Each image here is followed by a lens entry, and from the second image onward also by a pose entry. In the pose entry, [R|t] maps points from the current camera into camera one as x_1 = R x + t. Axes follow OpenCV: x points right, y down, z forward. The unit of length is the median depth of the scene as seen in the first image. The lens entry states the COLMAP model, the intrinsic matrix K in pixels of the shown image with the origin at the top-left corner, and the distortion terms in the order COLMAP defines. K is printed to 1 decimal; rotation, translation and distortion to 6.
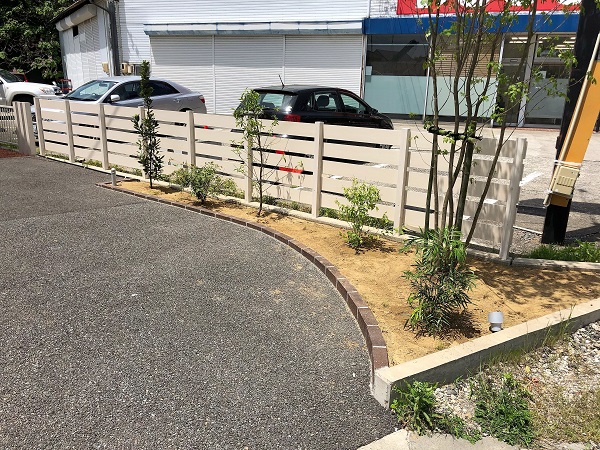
lens RADIAL K [[495.8, 0, 300.0], [0, 495.8, 225.0], [0, 0, 1]] dist [0.059359, -0.076445]
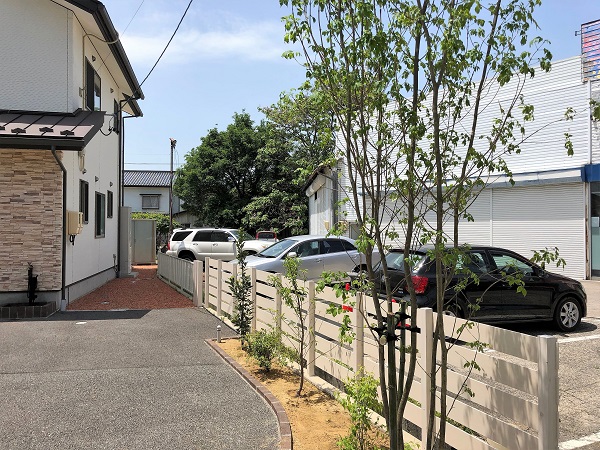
lens RADIAL K [[495.8, 0, 300.0], [0, 495.8, 225.0], [0, 0, 1]] dist [0.059359, -0.076445]
pose [[0.871787, -0.026586, -0.489162, 0.117559], [-0.117060, 0.958294, -0.260708, -0.025519], [0.475693, 0.284543, 0.832317, 0.061909]]
